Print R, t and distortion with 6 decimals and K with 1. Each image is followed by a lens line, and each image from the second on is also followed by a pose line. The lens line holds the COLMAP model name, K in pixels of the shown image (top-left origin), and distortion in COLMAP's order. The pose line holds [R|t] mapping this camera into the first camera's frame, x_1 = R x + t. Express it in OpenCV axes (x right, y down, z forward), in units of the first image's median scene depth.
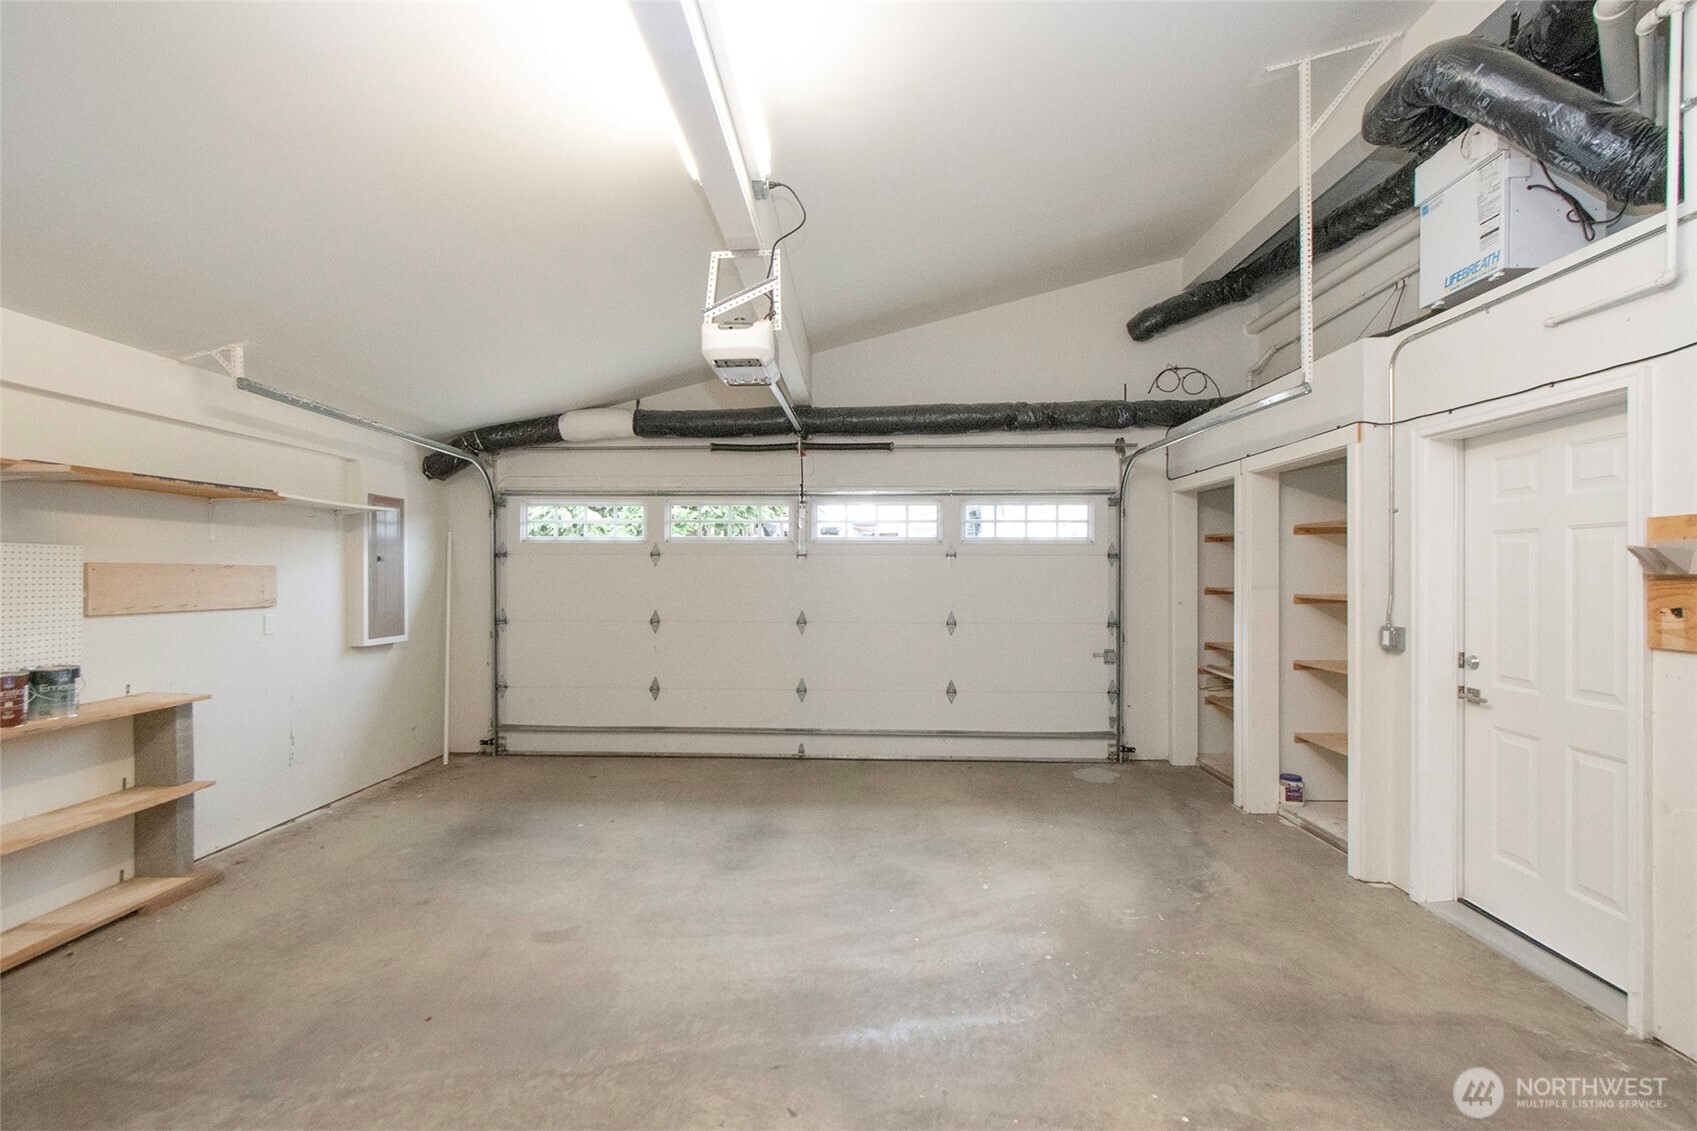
lens RADIAL K [[738.3, 0, 840.8], [0, 738.3, 569.7], [0, 0, 1]] dist [-0.000417, -0.000236]
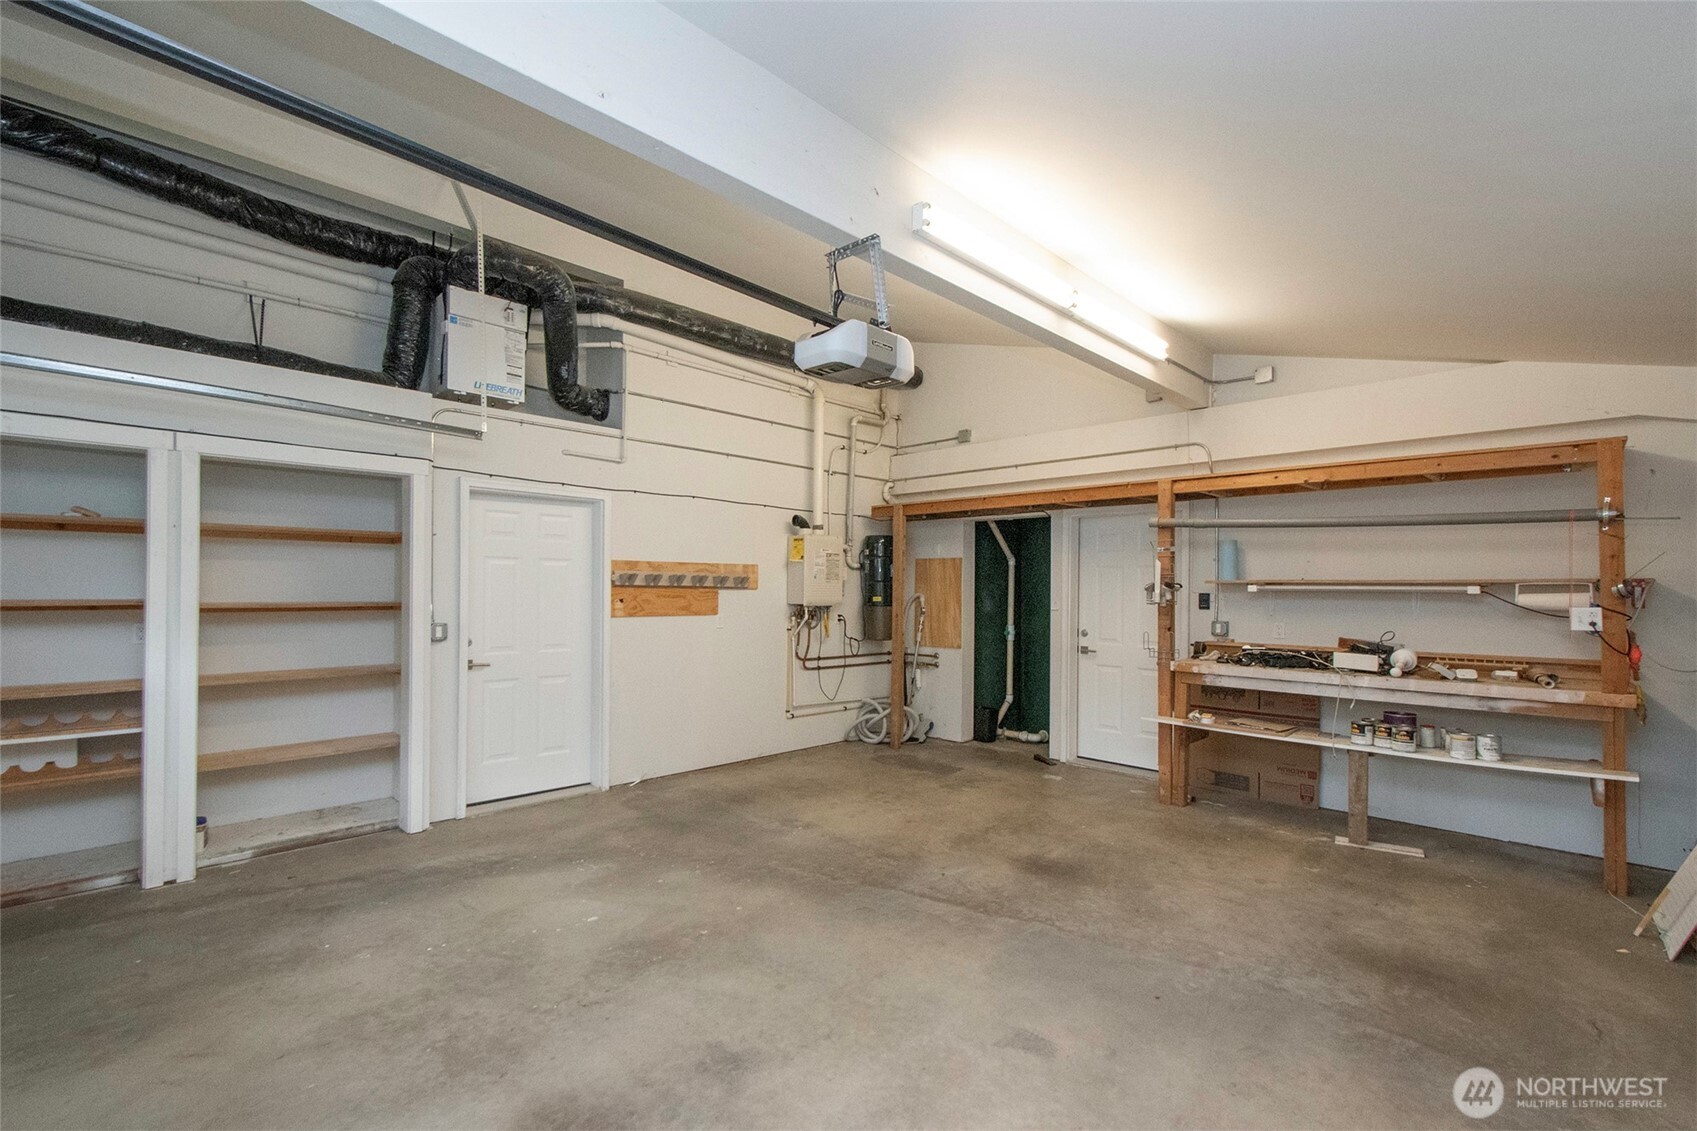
lens RADIAL K [[738.3, 0, 840.8], [0, 738.3, 569.7], [0, 0, 1]] dist [-0.000417, -0.000236]
pose [[-0.725791, 0.009065, 0.687856, -0.787022], [-0.013568, 0.999530, -0.027488, 0.011795], [-0.687782, -0.029284, -0.725327, 1.719612]]
